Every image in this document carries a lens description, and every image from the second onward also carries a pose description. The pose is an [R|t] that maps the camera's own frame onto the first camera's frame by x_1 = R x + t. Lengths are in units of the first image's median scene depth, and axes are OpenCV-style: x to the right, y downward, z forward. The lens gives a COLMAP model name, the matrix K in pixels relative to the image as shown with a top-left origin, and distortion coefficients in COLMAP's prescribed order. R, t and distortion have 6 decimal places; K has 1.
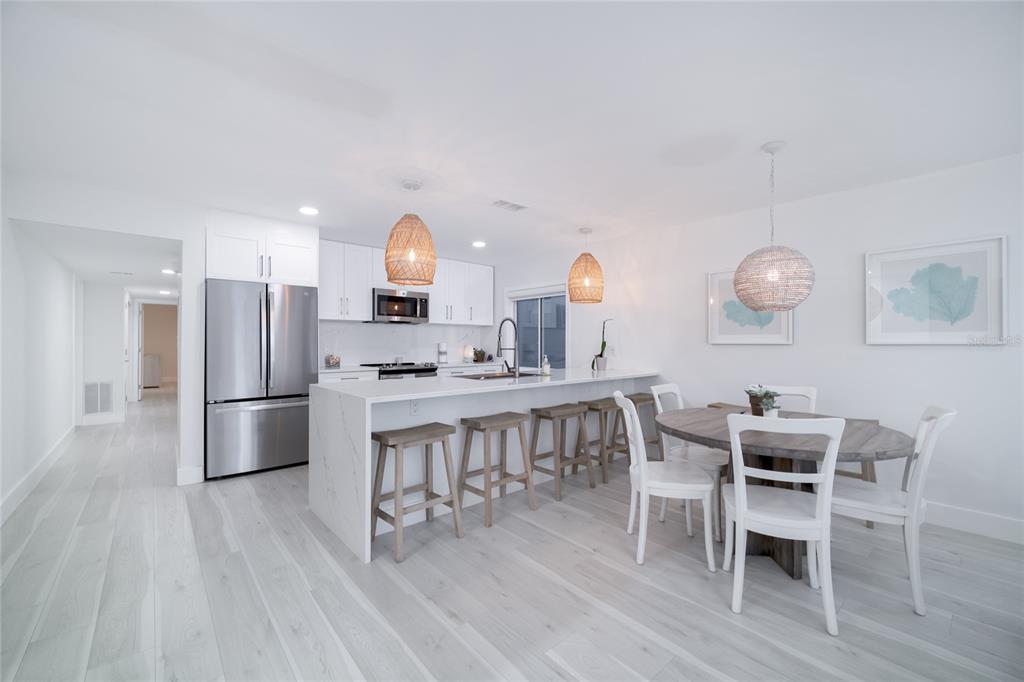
lens RADIAL K [[417.6, 0, 517.4], [0, 417.6, 343.3], [0, 0, 1]] dist [-0.000587, 0.000025]
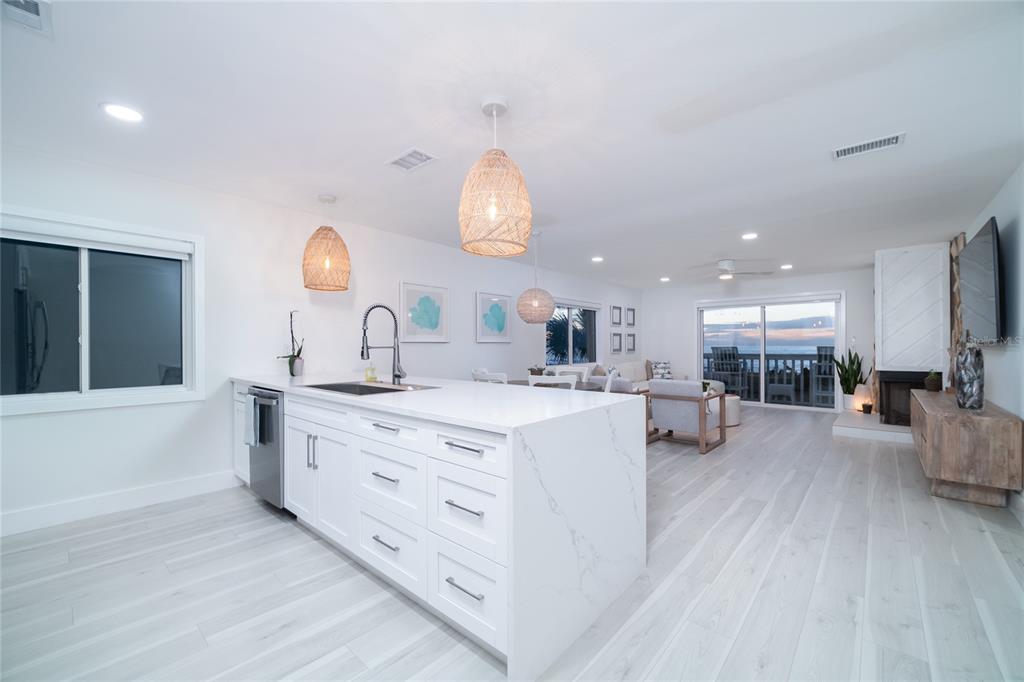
lens RADIAL K [[417.6, 0, 514.7], [0, 417.6, 344.3], [0, 0, 1]] dist [-0.000587, 0.000025]
pose [[-0.131346, -0.002477, 0.991333, -0.790391], [-0.003053, 0.999993, 0.002094, 0.005571], [-0.991332, -0.002751, -0.131353, 0.882752]]
